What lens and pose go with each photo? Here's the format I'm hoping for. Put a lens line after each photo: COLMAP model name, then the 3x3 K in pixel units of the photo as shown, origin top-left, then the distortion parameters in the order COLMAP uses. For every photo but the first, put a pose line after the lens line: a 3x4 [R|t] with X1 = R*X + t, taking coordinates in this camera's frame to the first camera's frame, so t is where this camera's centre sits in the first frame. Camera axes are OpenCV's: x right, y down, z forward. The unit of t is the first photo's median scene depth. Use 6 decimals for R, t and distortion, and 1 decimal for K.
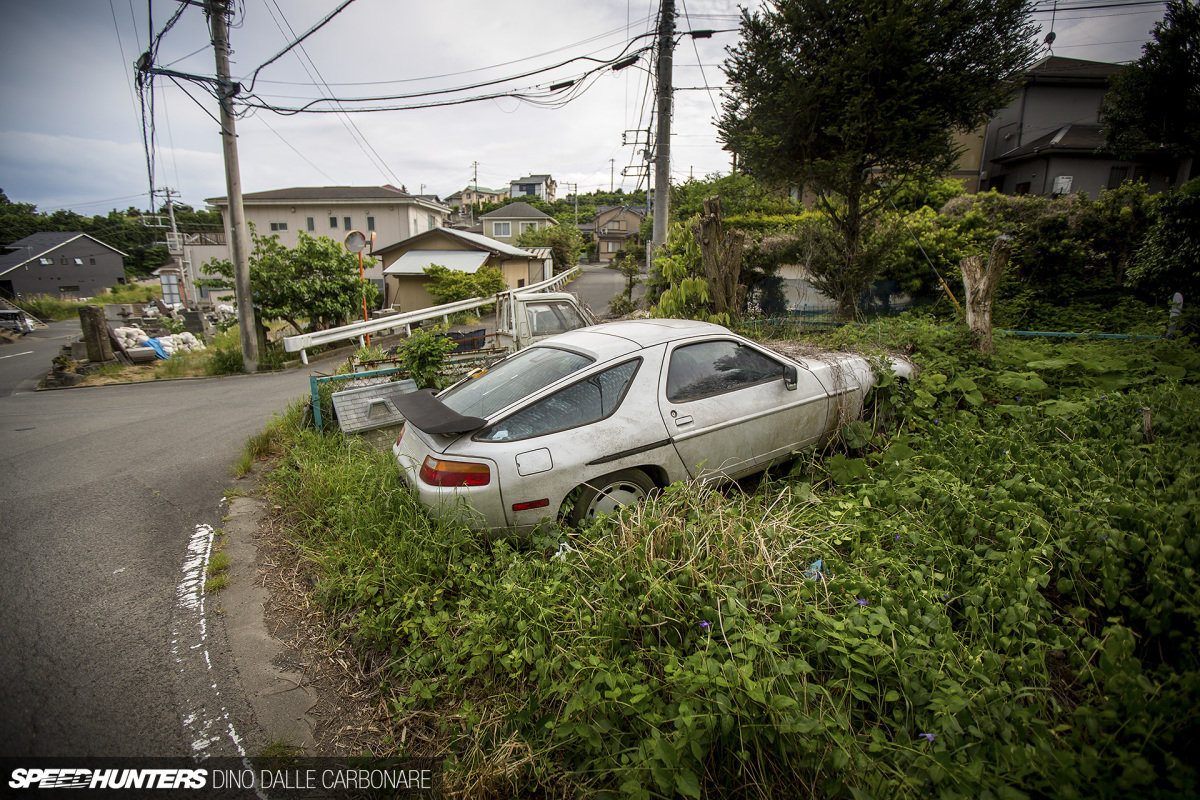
lens RADIAL K [[586.7, 0, 603.8], [0, 586.7, 397.2], [0, 0, 1]] dist [-0.000109, -0.000055]
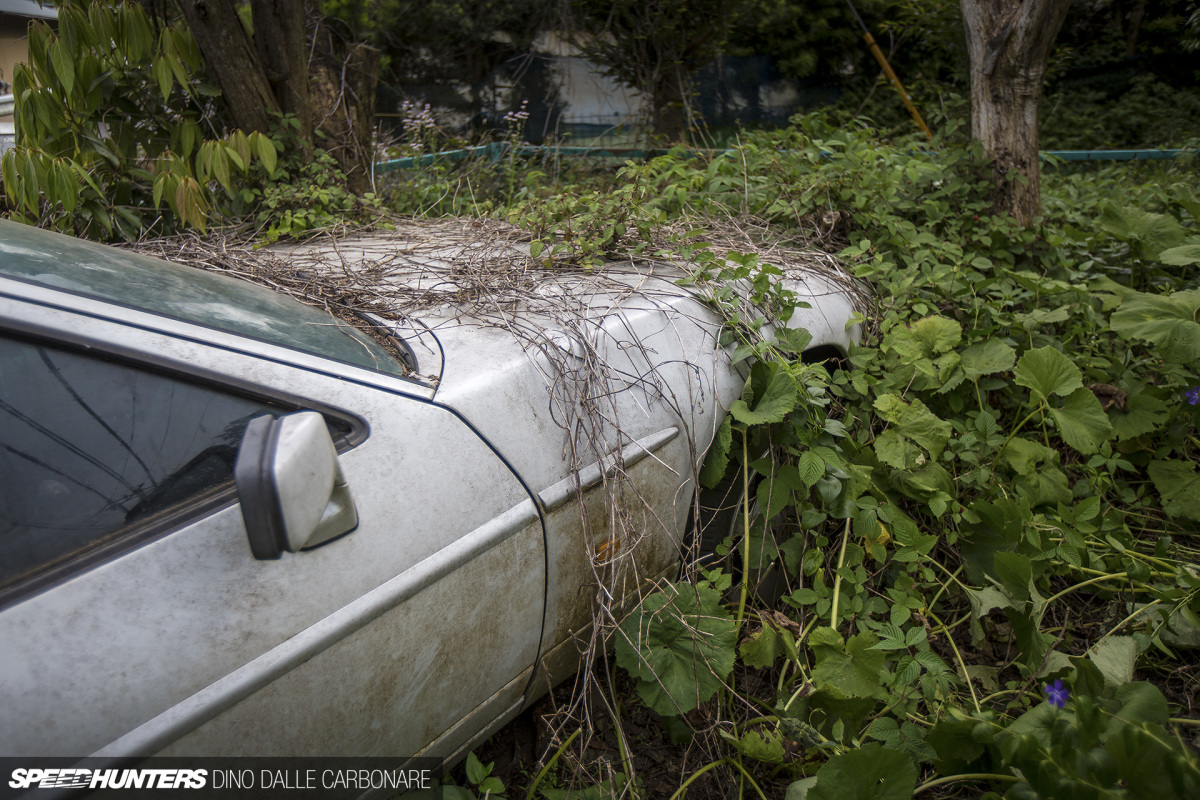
lens RADIAL K [[929.6, 0, 598.6], [0, 929.6, 400.4], [0, 0, 1]] dist [0.033765, 0.011668]
pose [[0.958609, -0.109659, 0.262762, 0.248675], [0.074186, 0.987178, 0.141334, -0.068840], [-0.274892, -0.115991, 0.954453, 0.526987]]
